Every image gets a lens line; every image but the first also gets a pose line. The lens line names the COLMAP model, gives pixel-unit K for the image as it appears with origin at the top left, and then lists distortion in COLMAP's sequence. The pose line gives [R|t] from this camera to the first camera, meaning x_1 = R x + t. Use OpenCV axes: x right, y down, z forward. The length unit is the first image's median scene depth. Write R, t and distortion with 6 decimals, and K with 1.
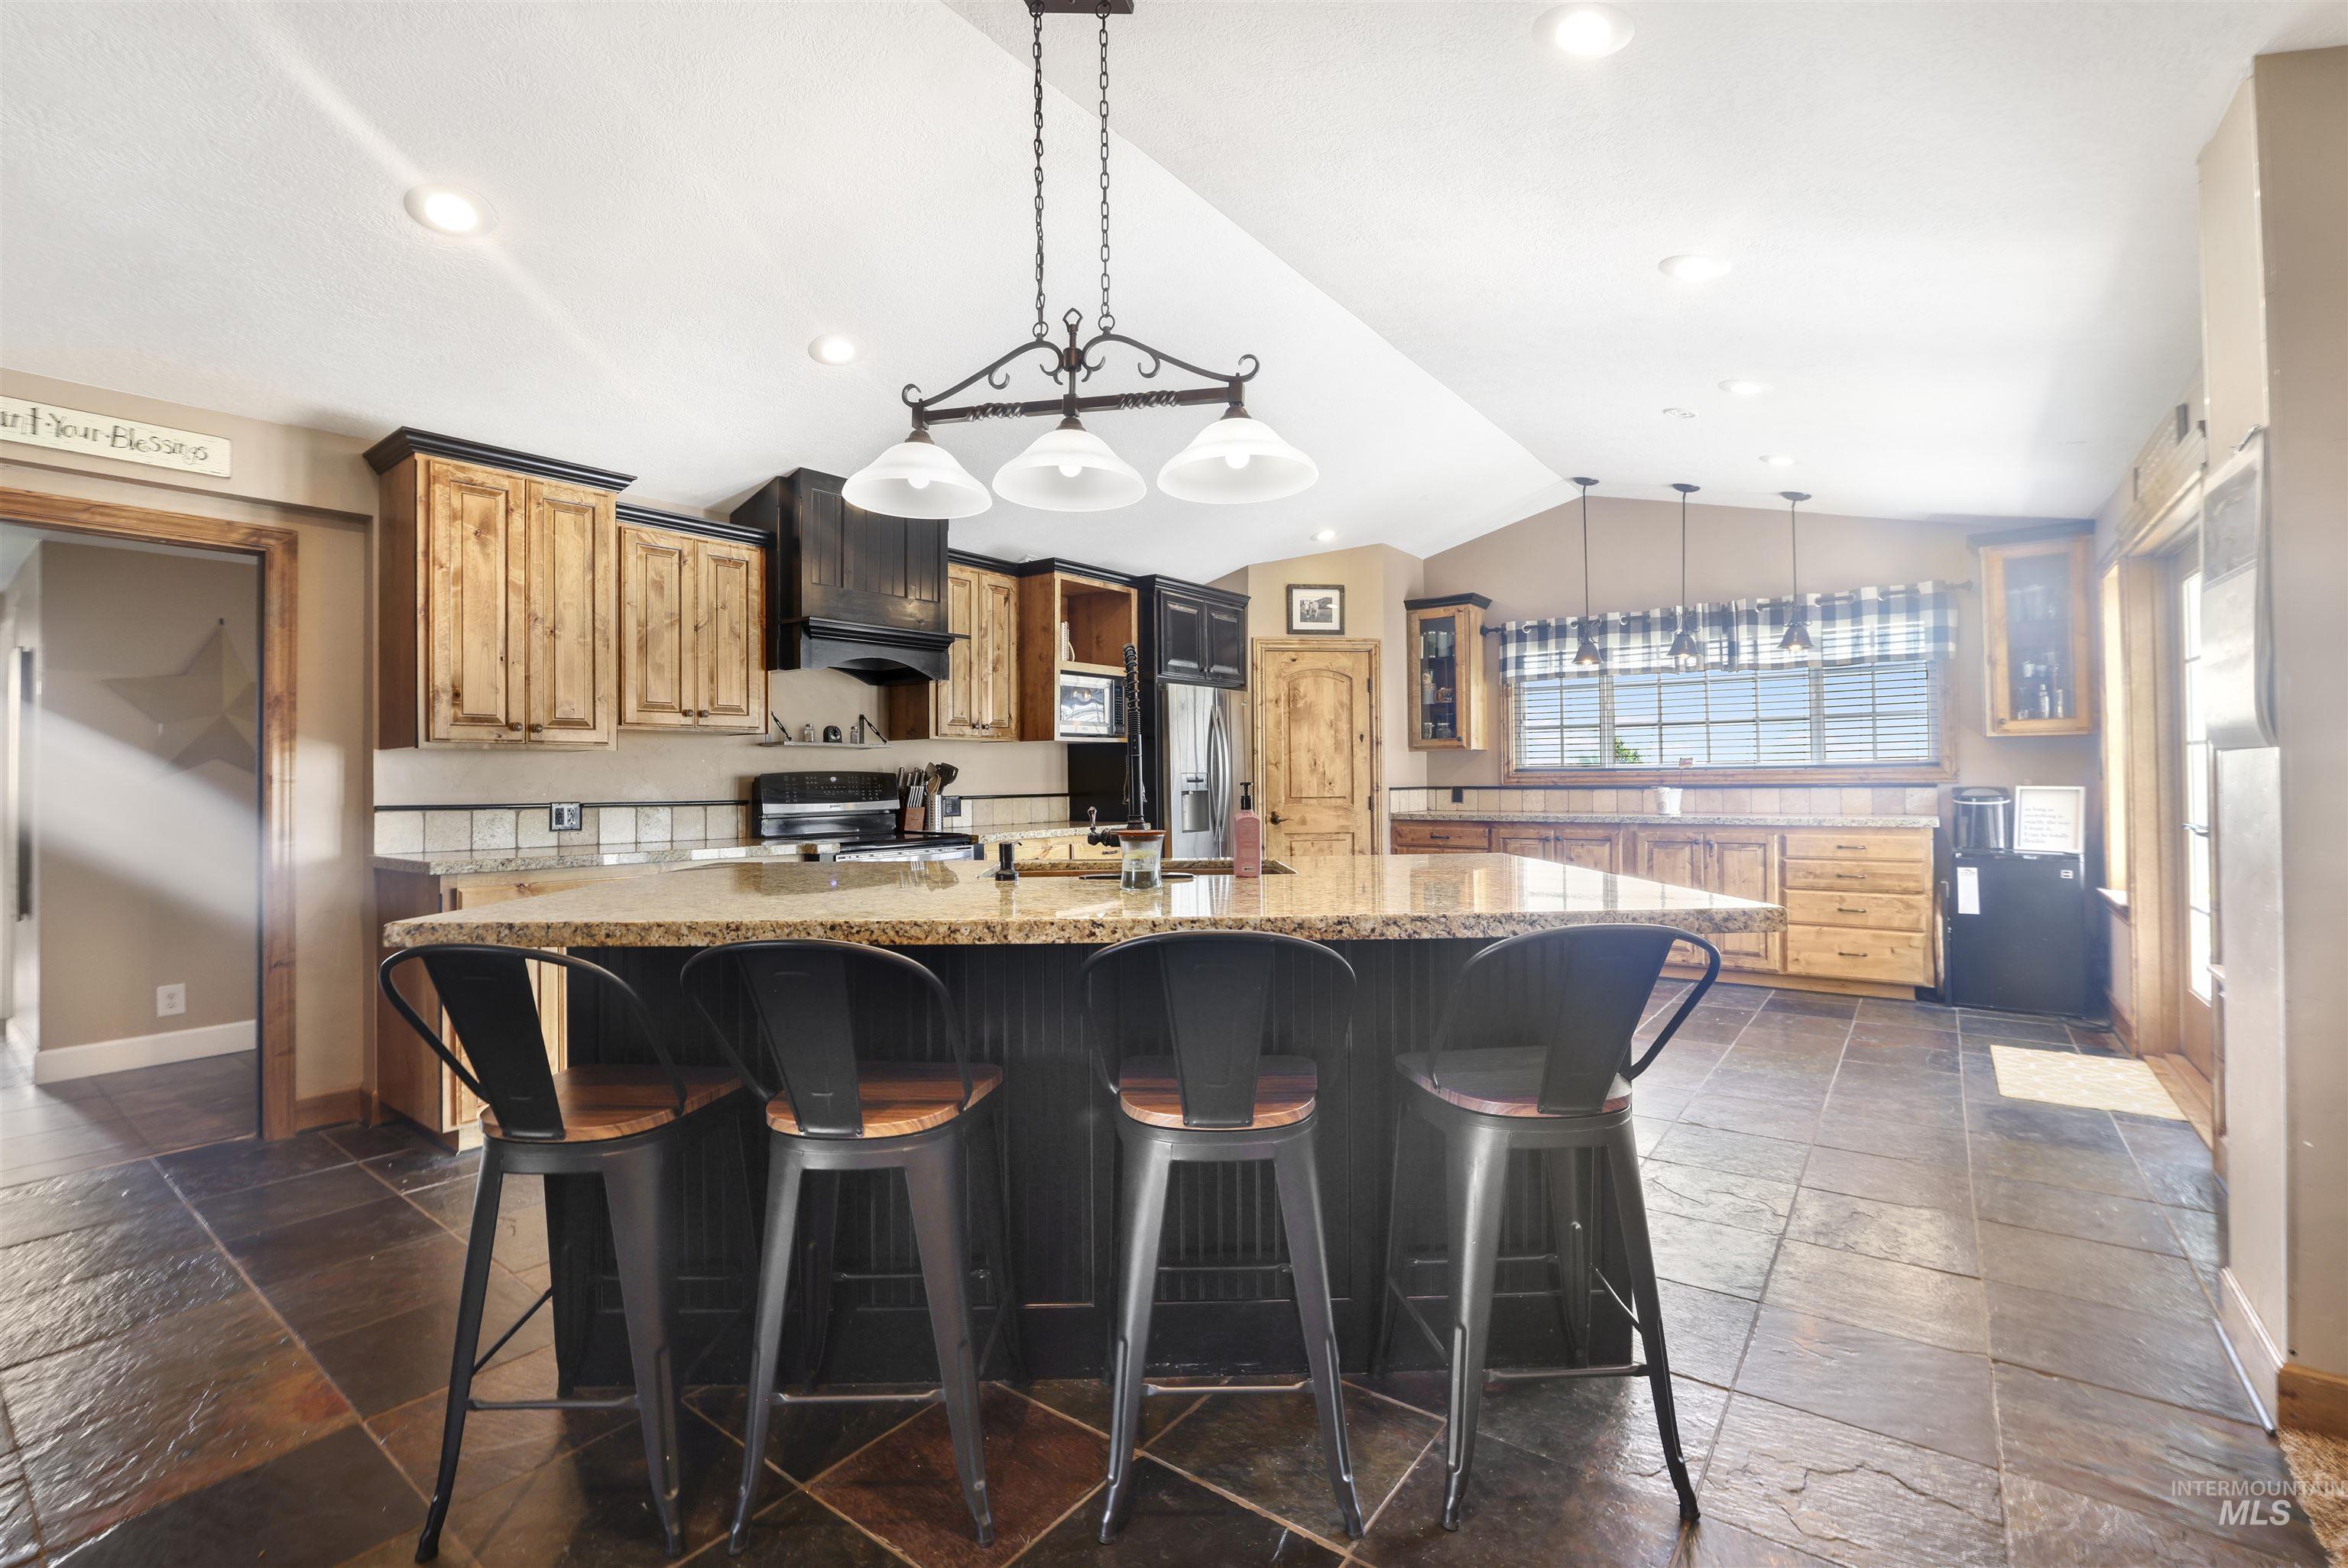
lens RADIAL K [[1029.6, 0, 1175.9], [0, 1029.6, 759.6], [0, 0, 1]] dist [-0.026042, 0.004991]
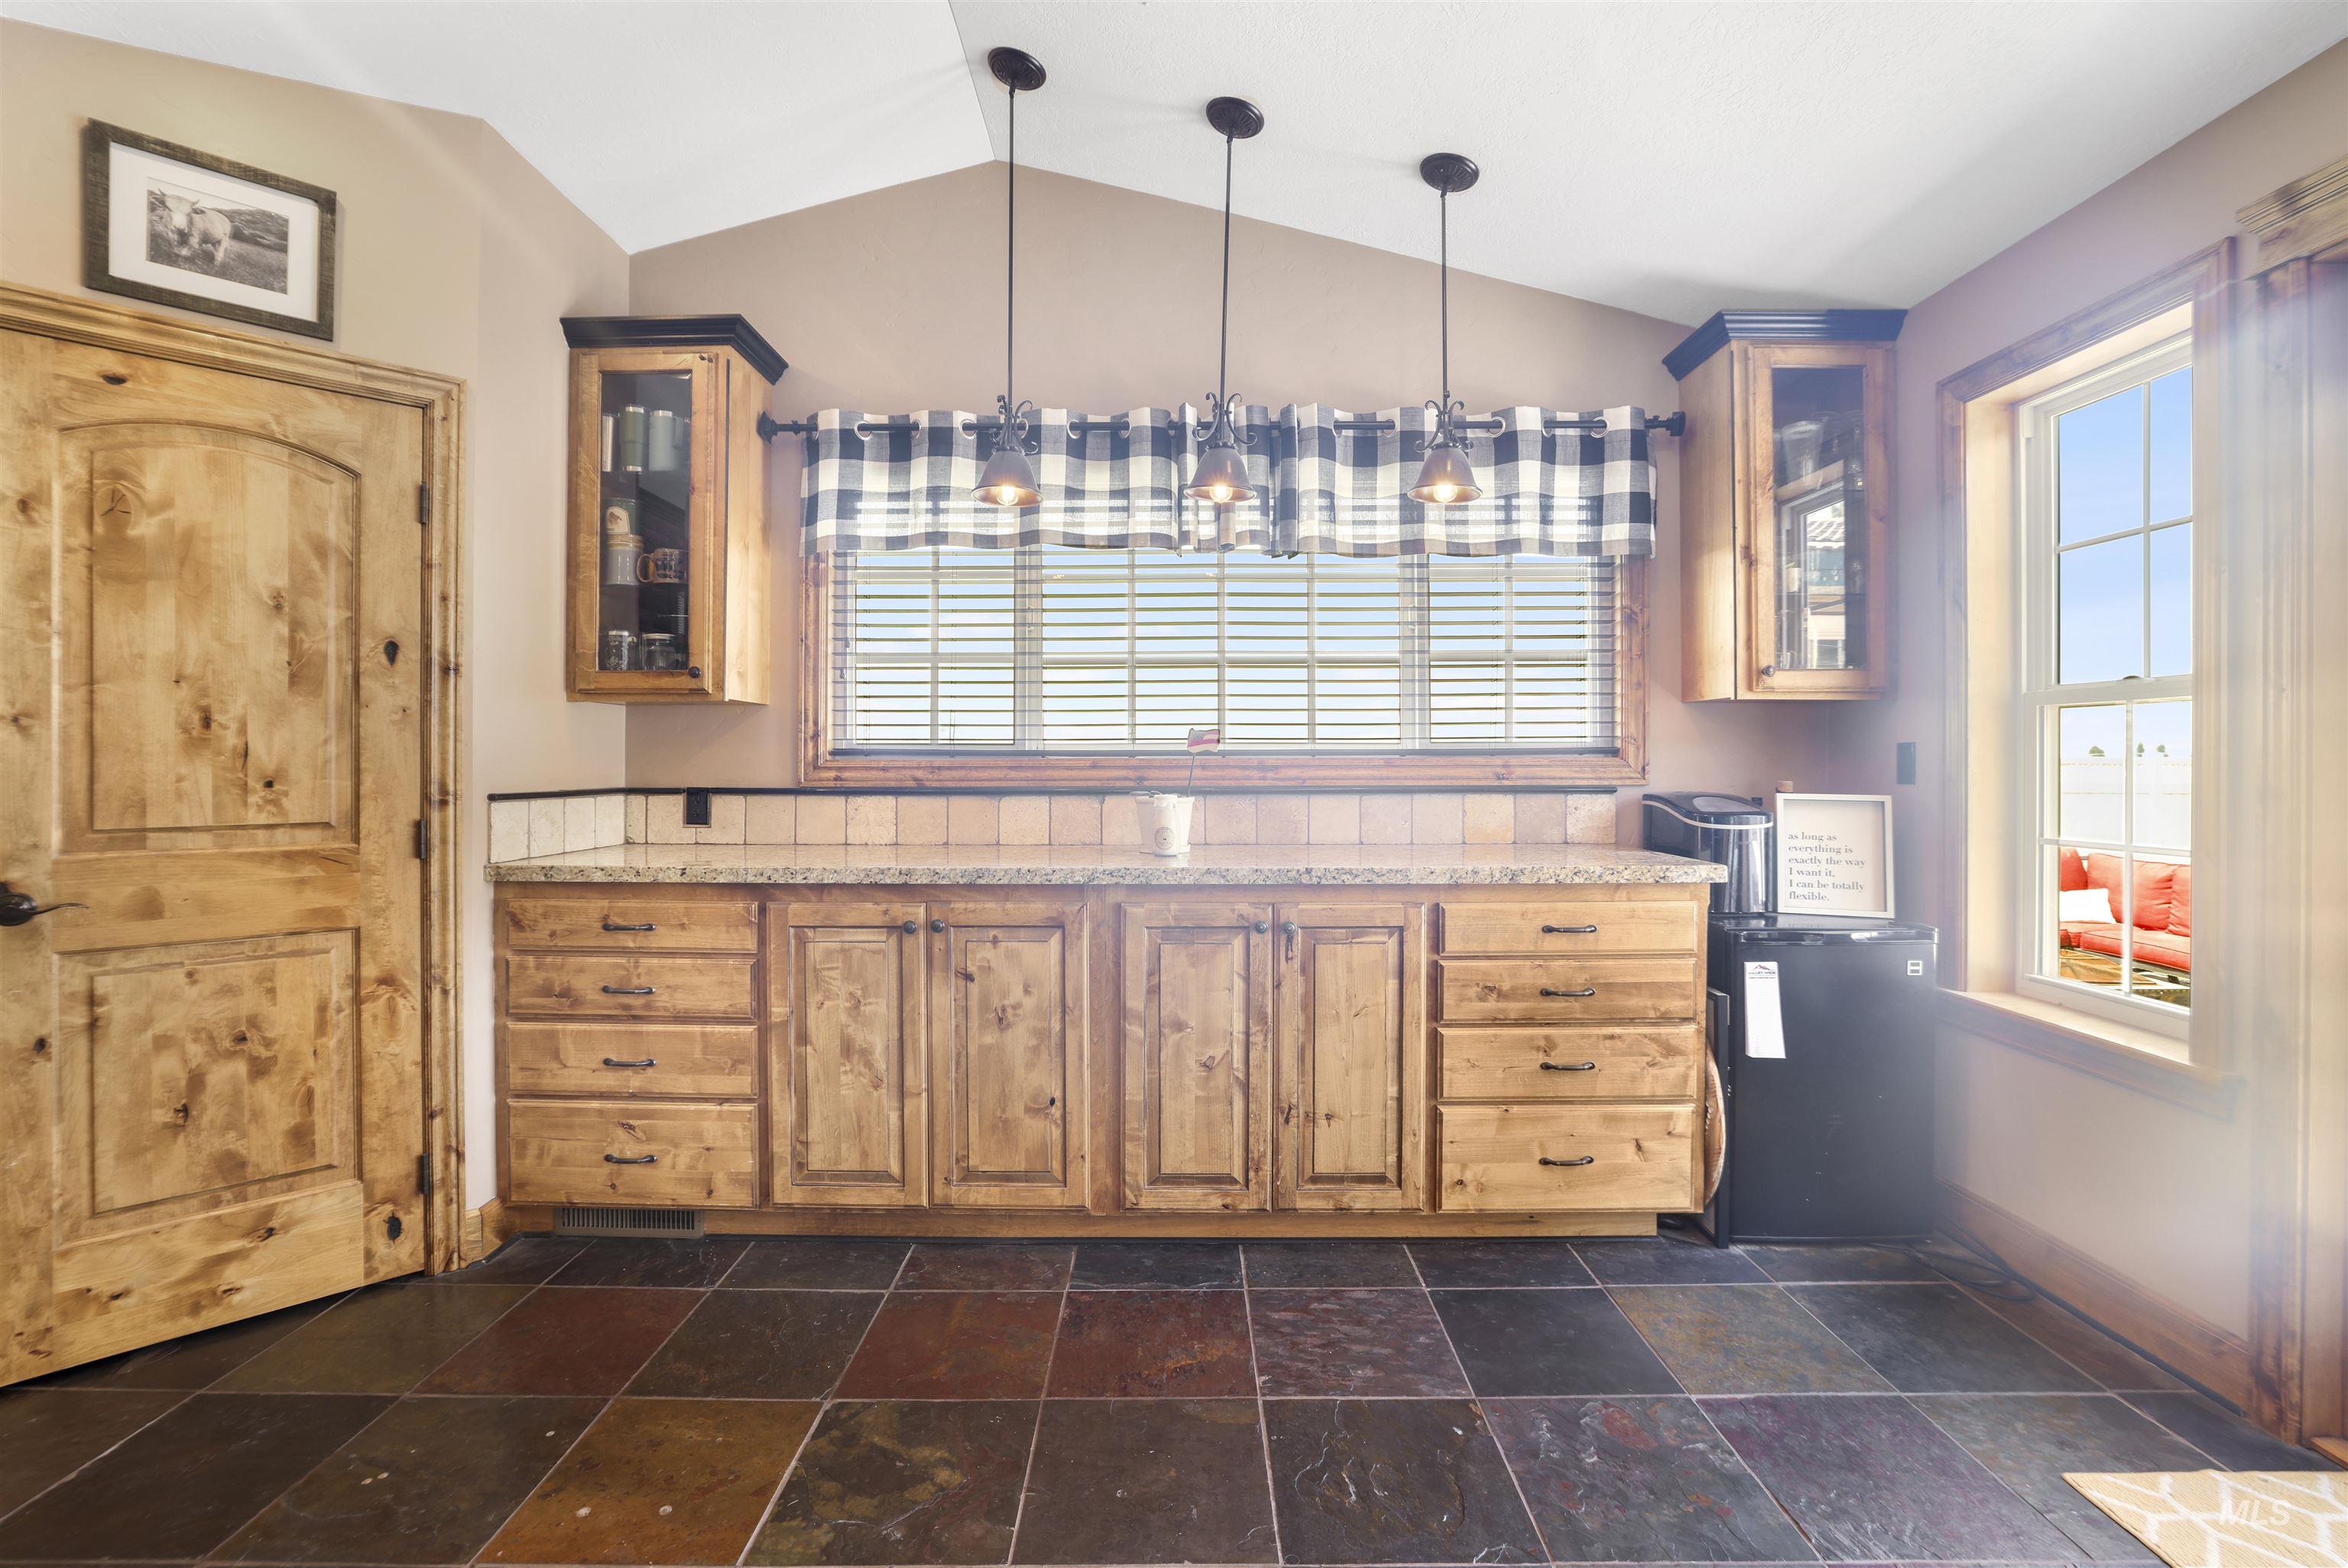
lens RADIAL K [[1029.6, 0, 1167.5], [0, 1029.6, 752.9], [0, 0, 1]] dist [-0.026042, 0.004991]
pose [[0.805583, 0.013412, 0.592331, 0.202505], [-0.018713, 0.999821, 0.002811, 0.007548], [-0.592187, -0.013348, 0.805690, 0.610586]]
